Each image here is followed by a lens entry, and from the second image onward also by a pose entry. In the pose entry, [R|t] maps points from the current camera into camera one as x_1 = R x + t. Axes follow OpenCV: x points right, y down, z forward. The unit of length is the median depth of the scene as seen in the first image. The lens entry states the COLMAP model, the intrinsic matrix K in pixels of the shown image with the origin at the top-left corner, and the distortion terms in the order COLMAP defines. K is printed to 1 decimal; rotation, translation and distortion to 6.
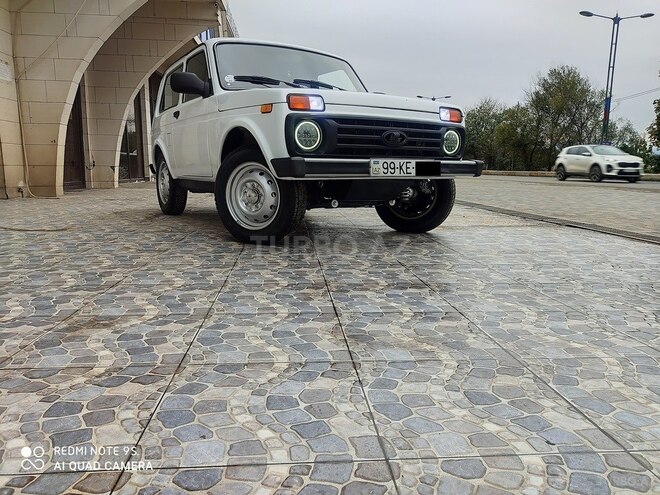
lens RADIAL K [[489.6, 0, 330.7], [0, 489.6, 253.1], [0, 0, 1]] dist [0.075472, -0.092517]
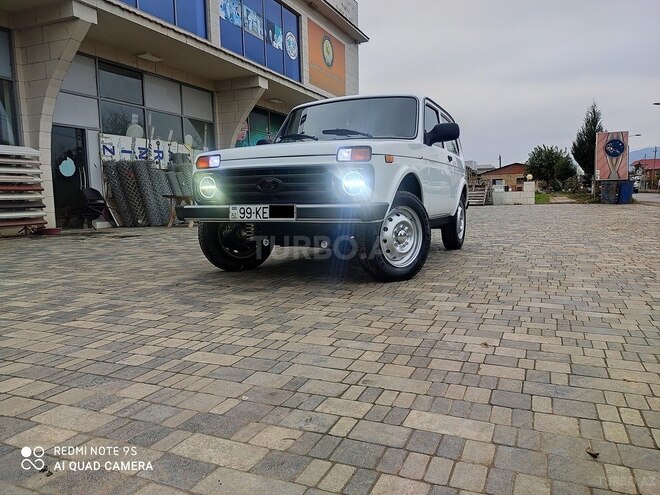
lens RADIAL K [[489.6, 0, 338.9], [0, 489.6, 249.4], [0, 0, 1]] dist [0.075472, -0.092517]
pose [[0.570078, 0.061885, -0.819257, 1.056465], [-0.114185, 0.993450, -0.004412, -0.102672], [0.813617, 0.096063, 0.573410, 0.504226]]
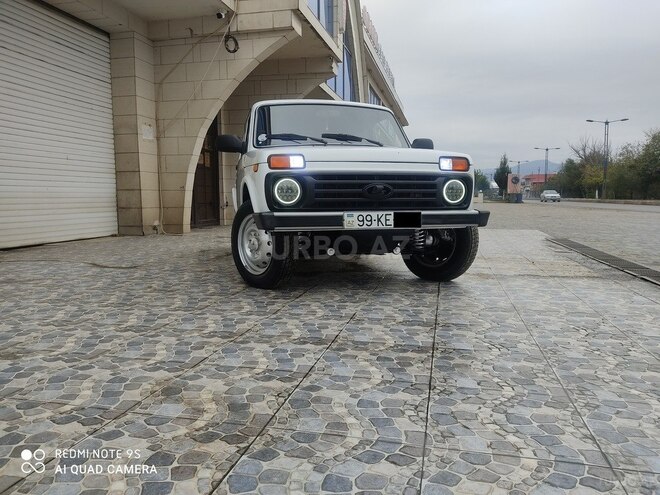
lens RADIAL K [[489.6, 0, 330.2], [0, 489.6, 250.2], [0, 0, 1]] dist [0.075472, -0.092517]
pose [[0.949276, 0.021297, -0.313722, 0.343702], [-0.042501, 0.997238, -0.060905, -0.042302], [0.311558, 0.071149, 0.947560, 0.010649]]
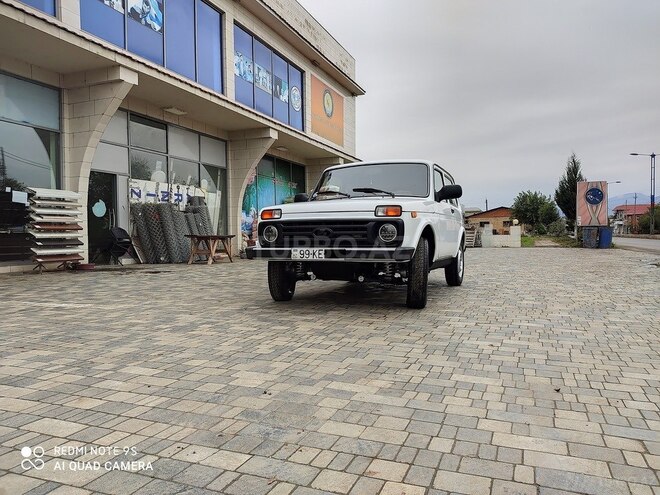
lens RADIAL K [[489.6, 0, 338.2], [0, 489.6, 250.2], [0, 0, 1]] dist [0.075472, -0.092517]
pose [[0.587516, 0.006033, -0.809190, 1.244463], [-0.126360, 0.988390, -0.084376, -0.069398], [0.799286, 0.151821, 0.581457, 0.218416]]
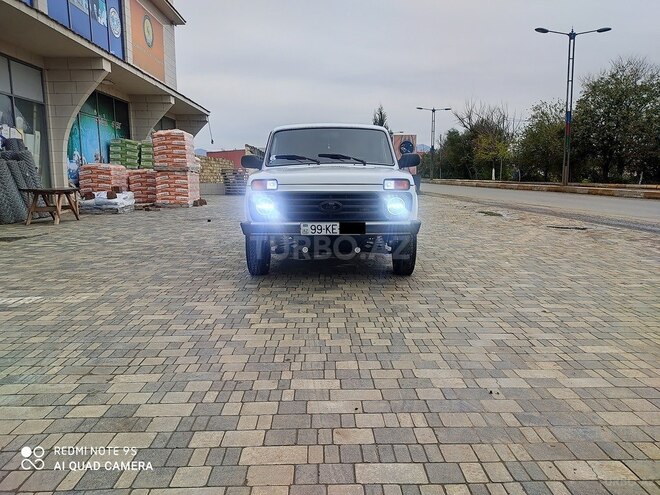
lens RADIAL K [[489.6, 0, 335.9], [0, 489.6, 246.0], [0, 0, 1]] dist [0.075472, -0.092517]
pose [[0.857833, 0.056084, -0.510860, 0.811715], [-0.075306, 0.997016, -0.016997, -0.097696], [0.508382, 0.053051, 0.859496, -0.152324]]
